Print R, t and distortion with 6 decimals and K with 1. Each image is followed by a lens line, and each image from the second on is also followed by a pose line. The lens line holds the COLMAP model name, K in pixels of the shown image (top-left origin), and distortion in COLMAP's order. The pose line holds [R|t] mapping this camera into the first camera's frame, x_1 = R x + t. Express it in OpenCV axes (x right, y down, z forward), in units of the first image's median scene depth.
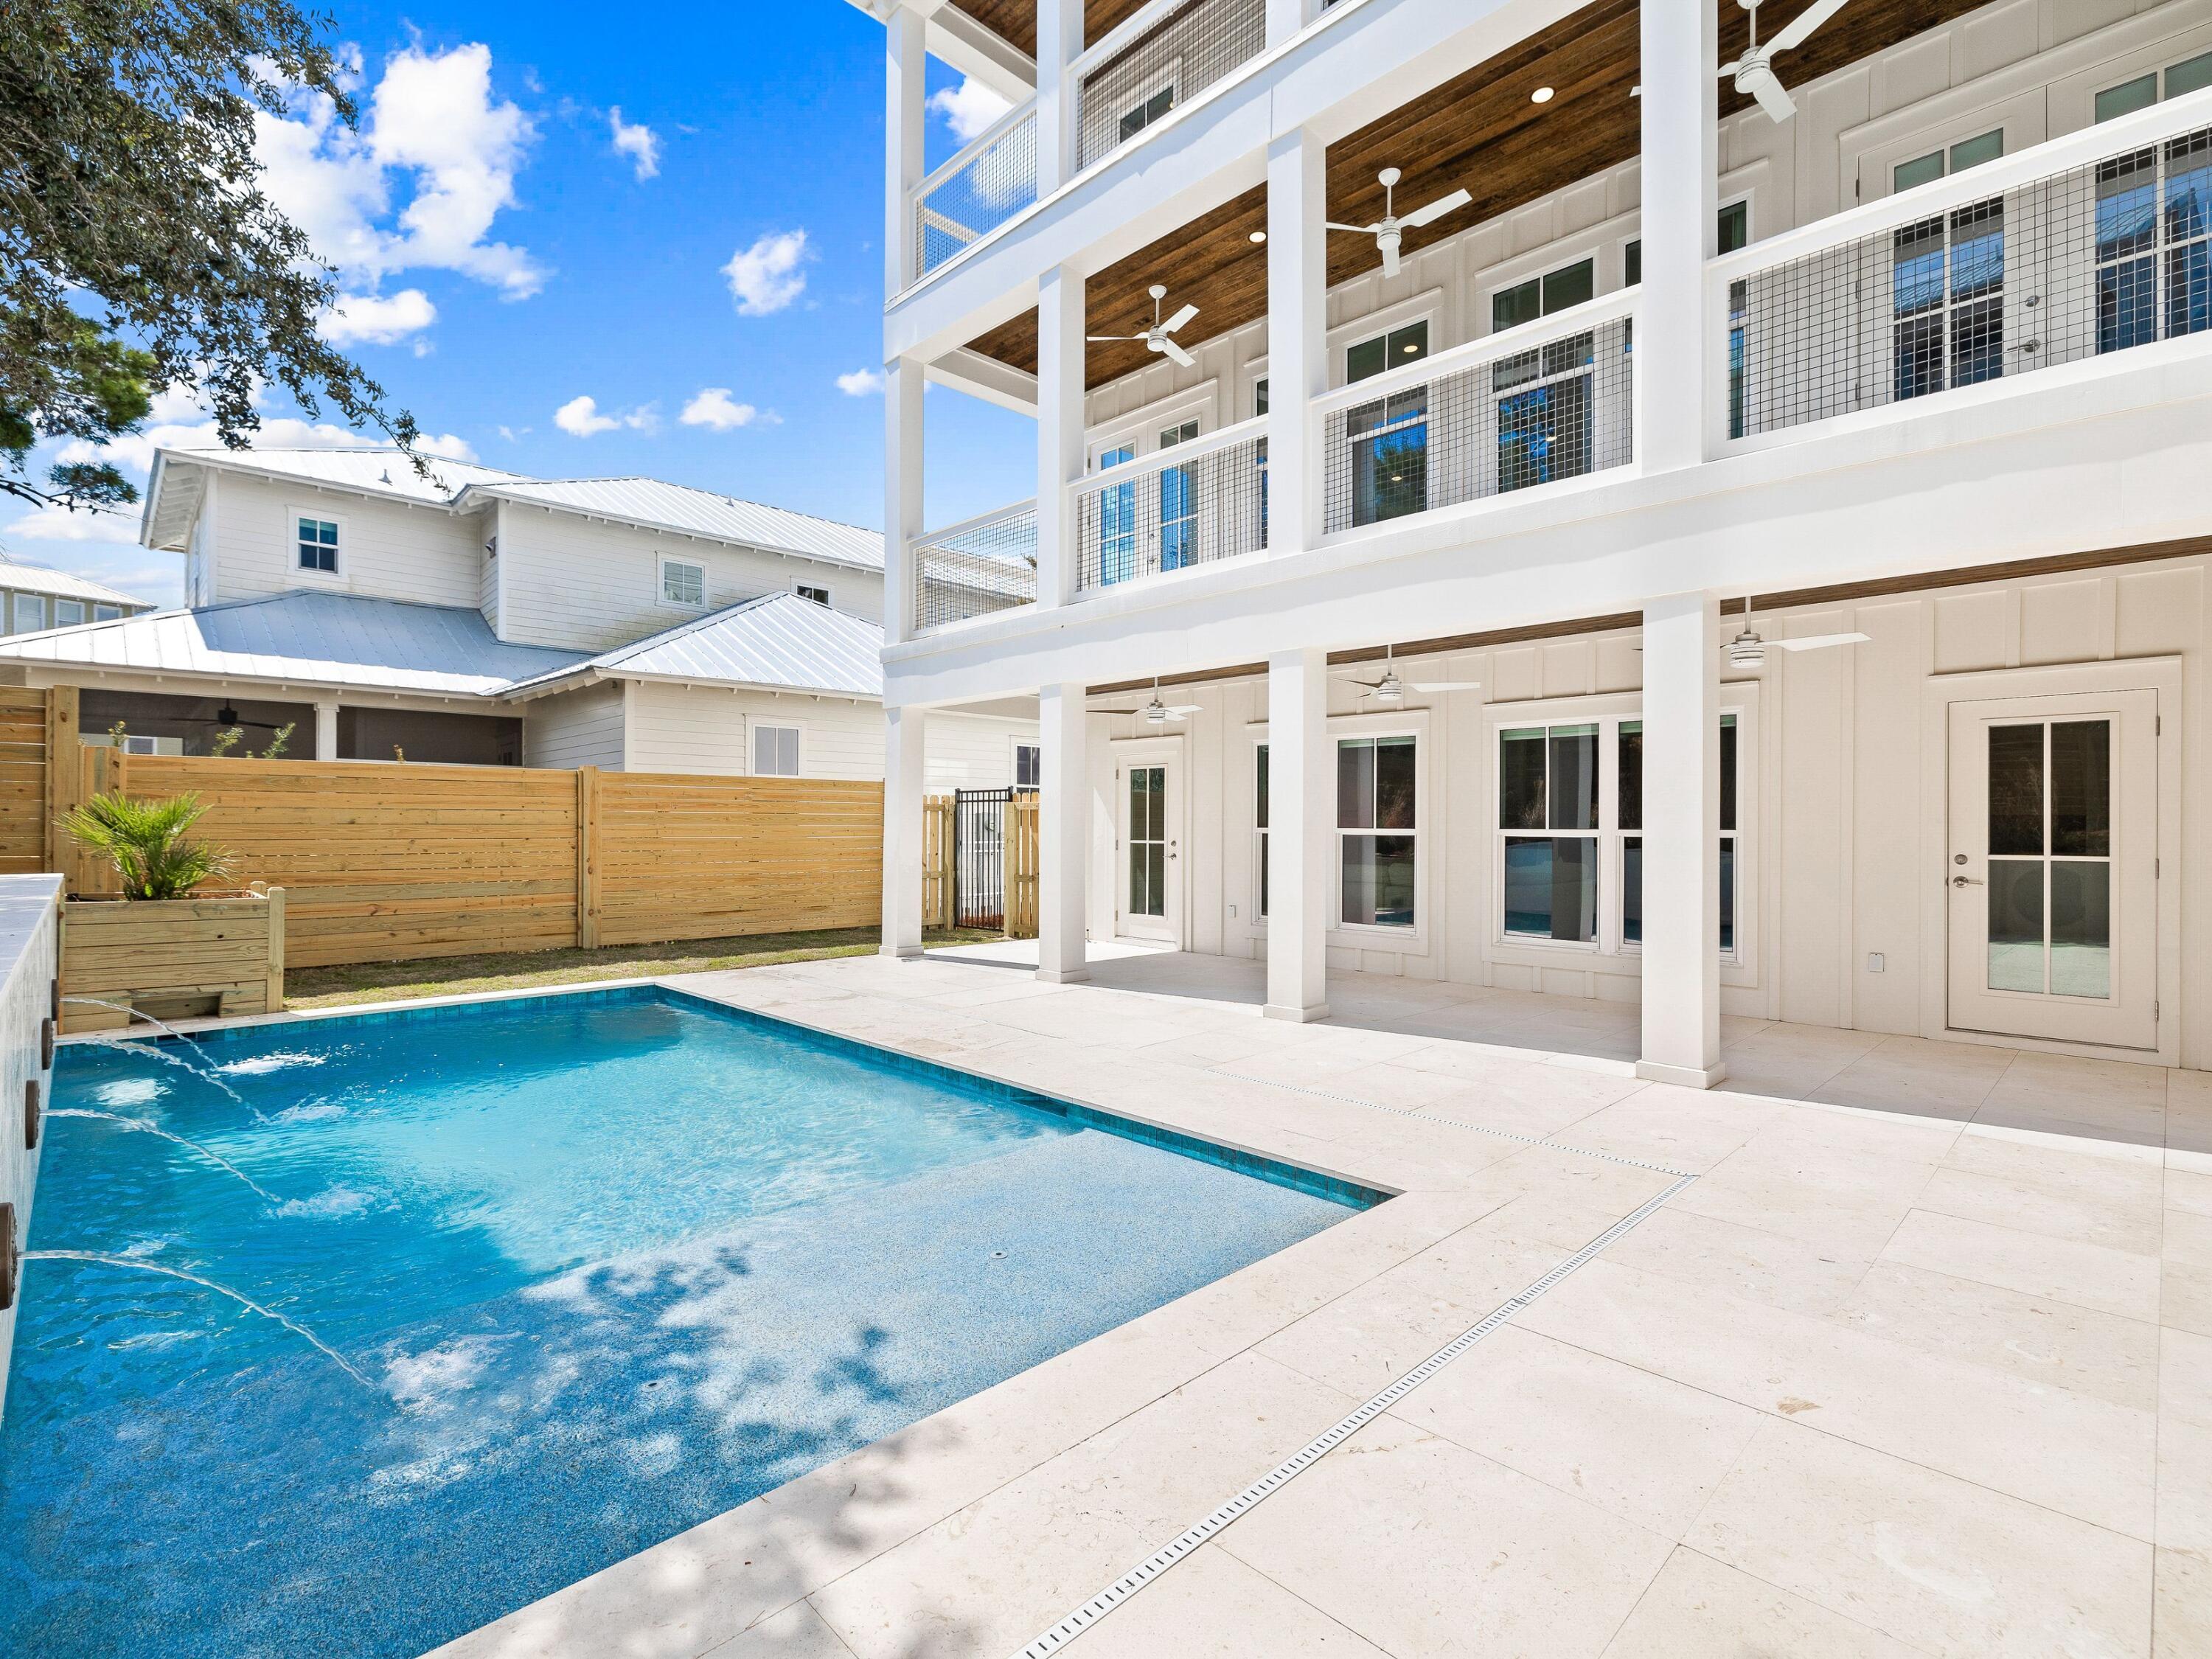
lens RADIAL K [[1041.3, 0, 1106.0], [0, 1041.3, 829.5], [0, 0, 1]] dist [-0.002489, -0.000256]
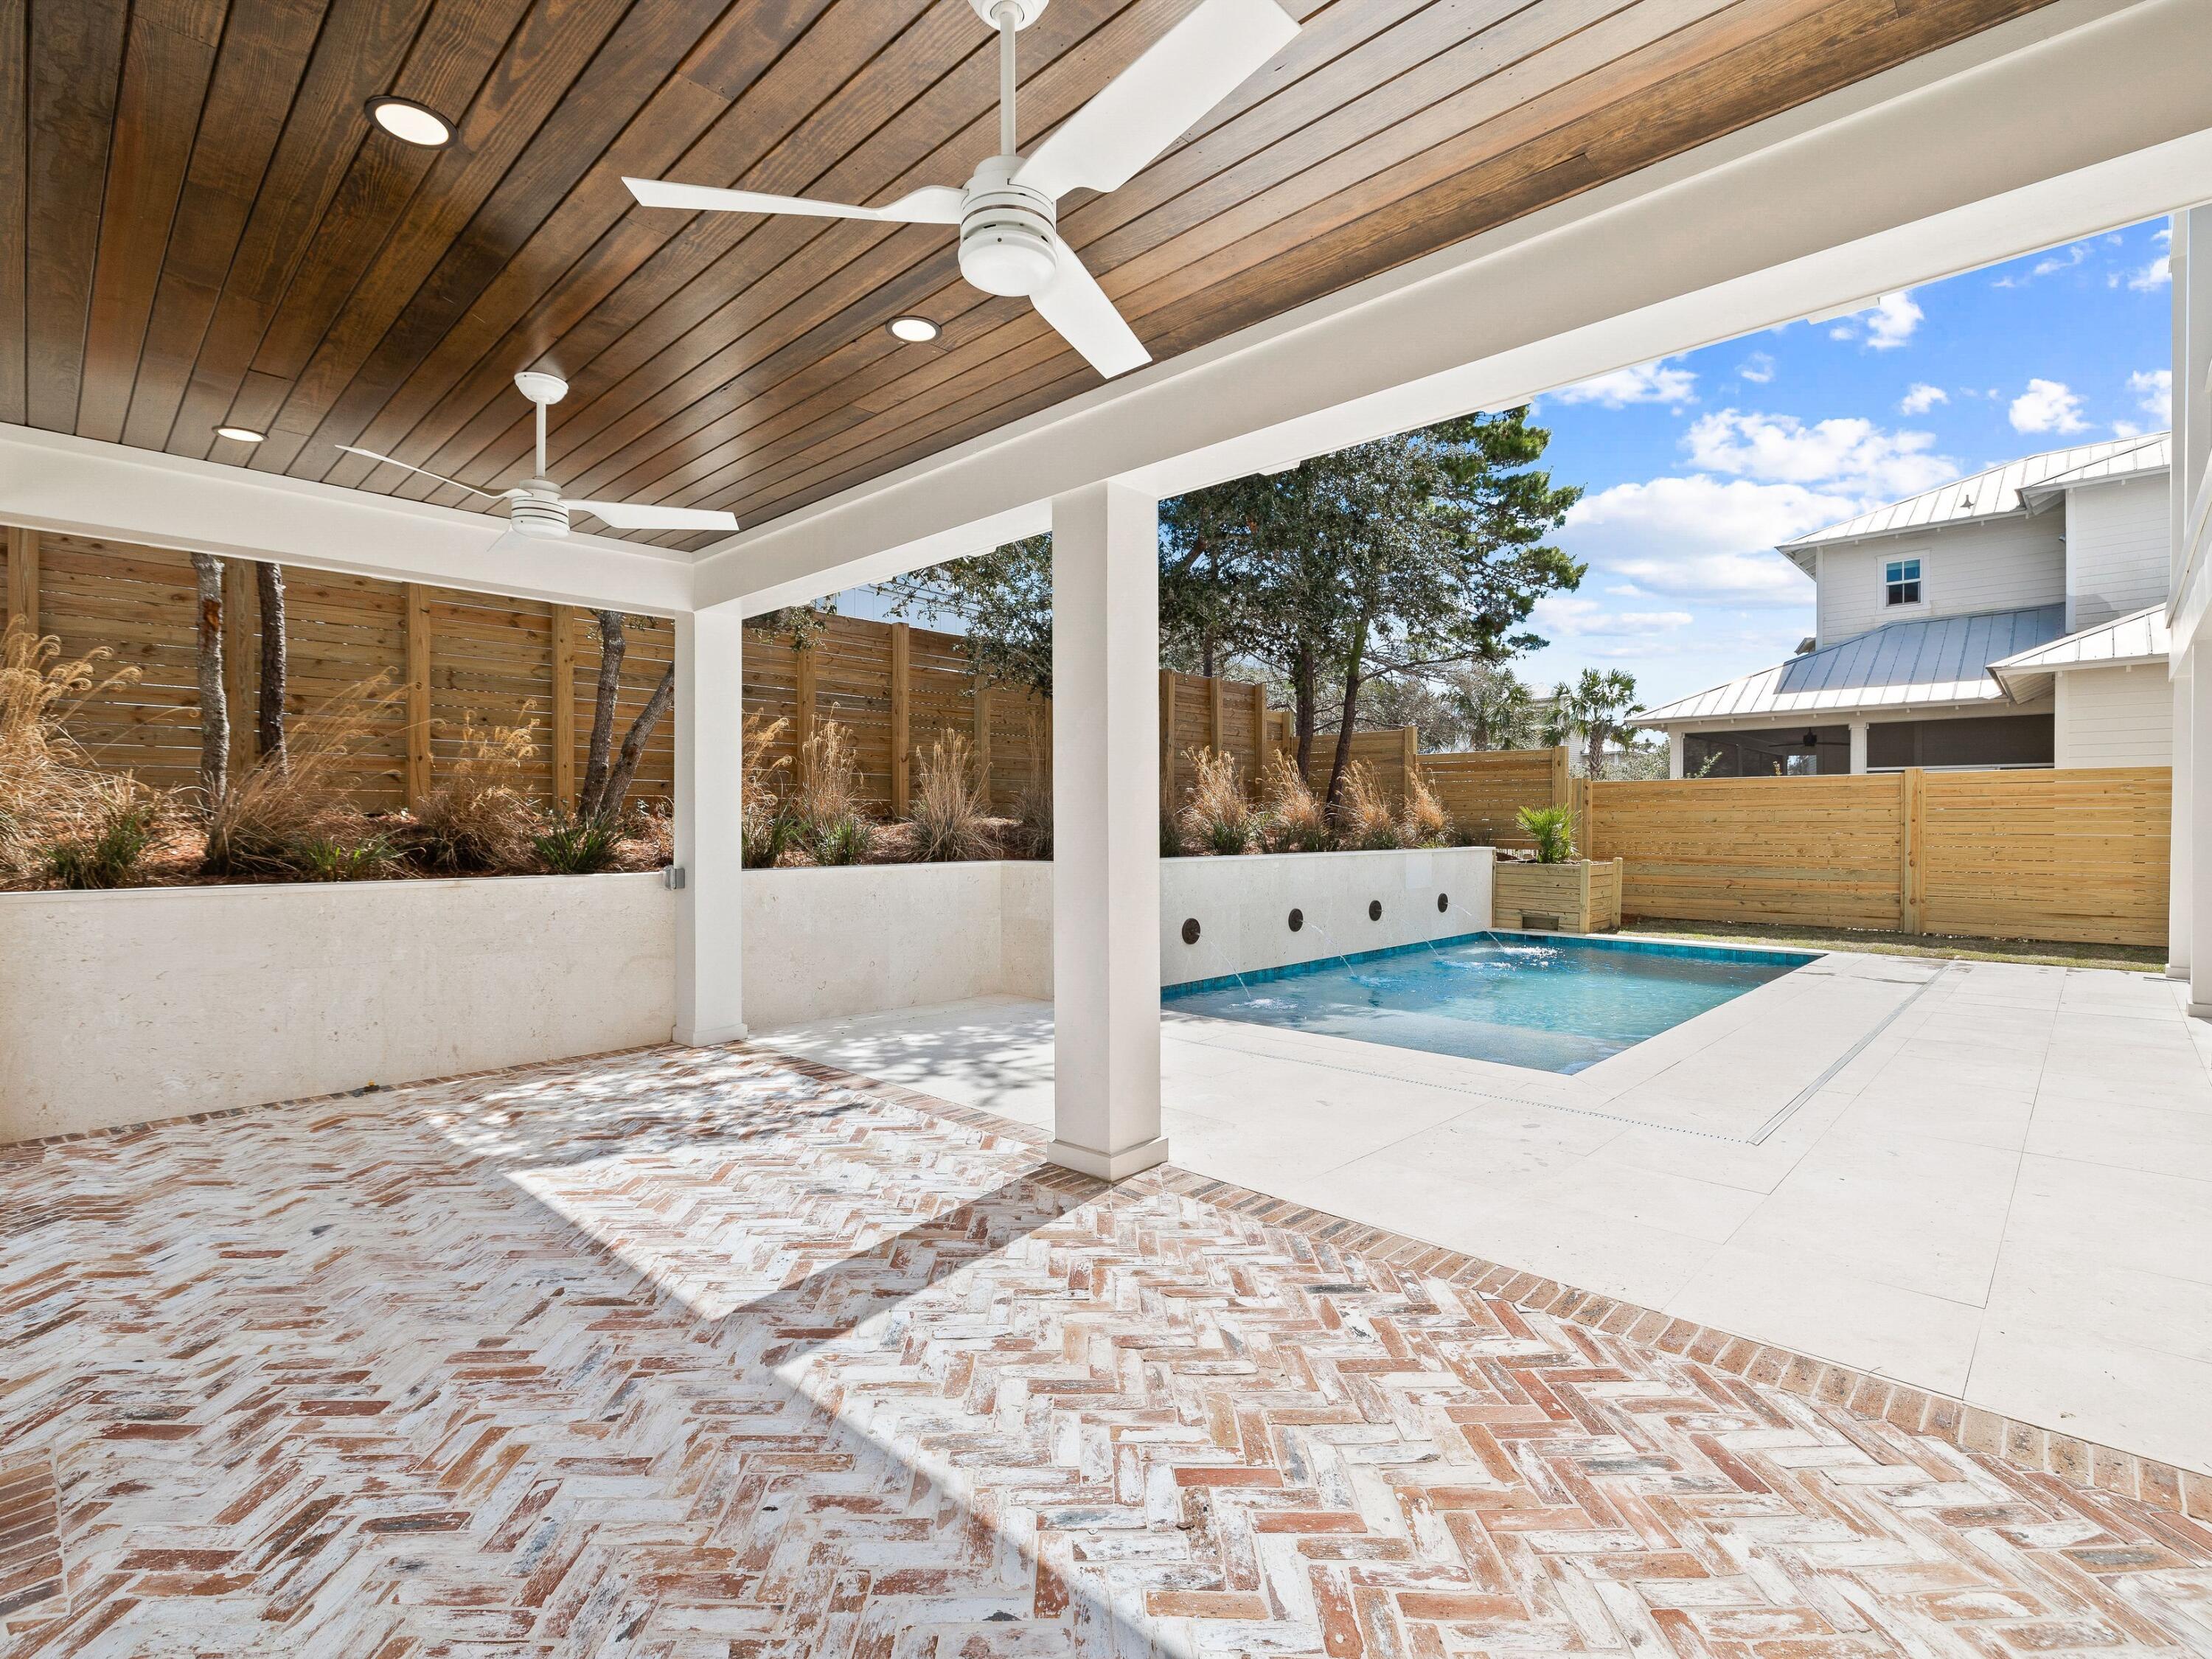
lens RADIAL K [[1041.3, 0, 1106.0], [0, 1041.3, 829.5], [0, 0, 1]] dist [-0.002489, -0.000256]
pose [[0.049490, 0.002034, -0.998773, 0.412715], [-0.002893, 0.999994, 0.001893, 0.002715], [0.998770, 0.002796, 0.049496, 0.063283]]
